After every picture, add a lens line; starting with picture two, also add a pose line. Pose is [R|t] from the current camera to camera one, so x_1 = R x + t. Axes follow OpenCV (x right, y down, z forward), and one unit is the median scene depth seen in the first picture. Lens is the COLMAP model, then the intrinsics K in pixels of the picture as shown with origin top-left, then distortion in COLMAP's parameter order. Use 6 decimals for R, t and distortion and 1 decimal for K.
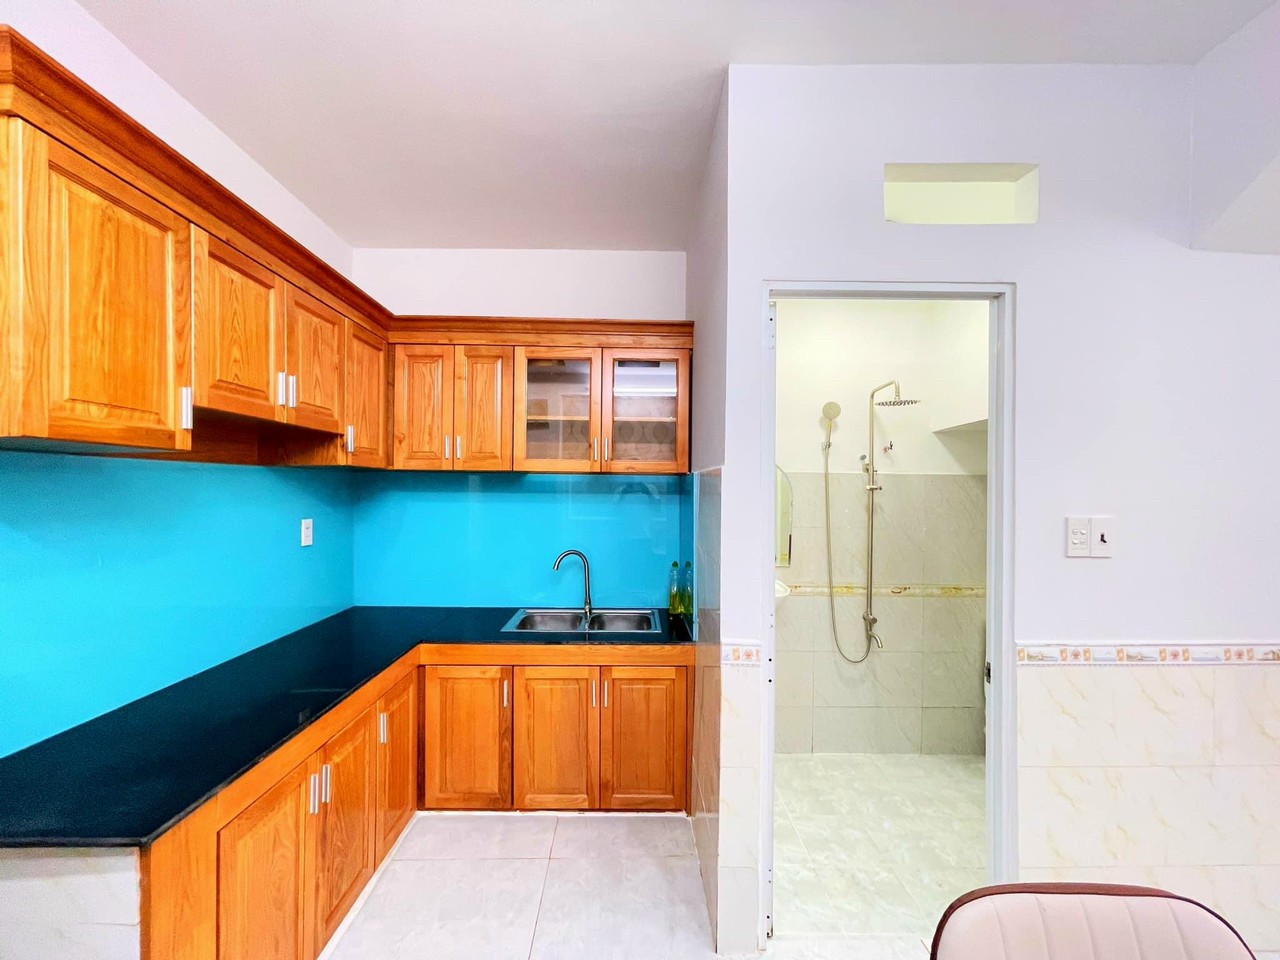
lens RADIAL K [[515.0, 0, 640.1], [0, 515.0, 486.7], [0, 0, 1]] dist [-0.000900, -0.000205]
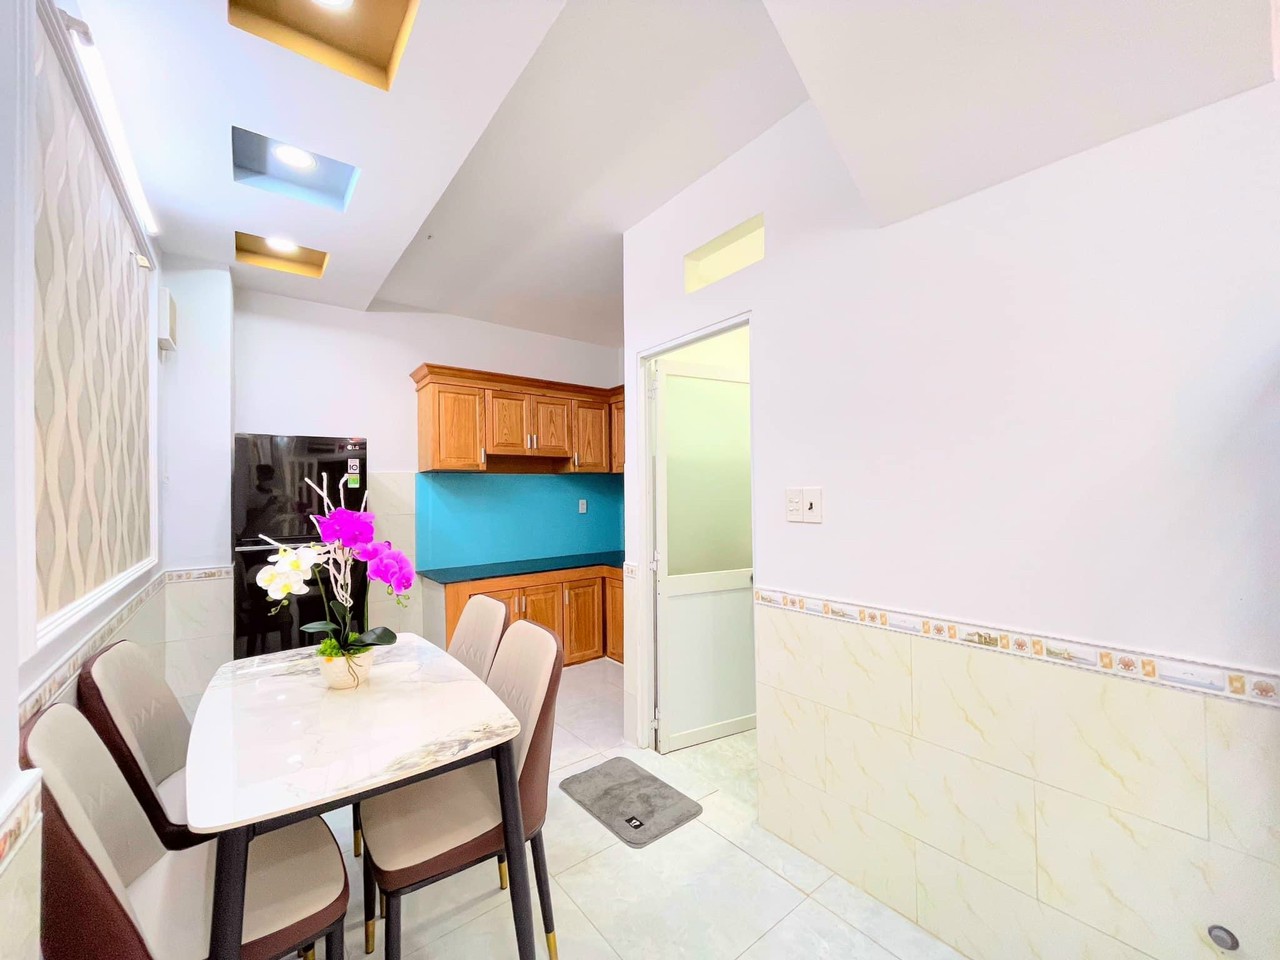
lens RADIAL K [[515.0, 0, 640.1], [0, 515.0, 486.7], [0, 0, 1]] dist [-0.000900, -0.000205]
pose [[0.602449, -0.021617, -0.797865, 1.601057], [0.022445, 0.999697, -0.010138, 0.058230], [0.797842, -0.011800, 0.602751, -0.016922]]
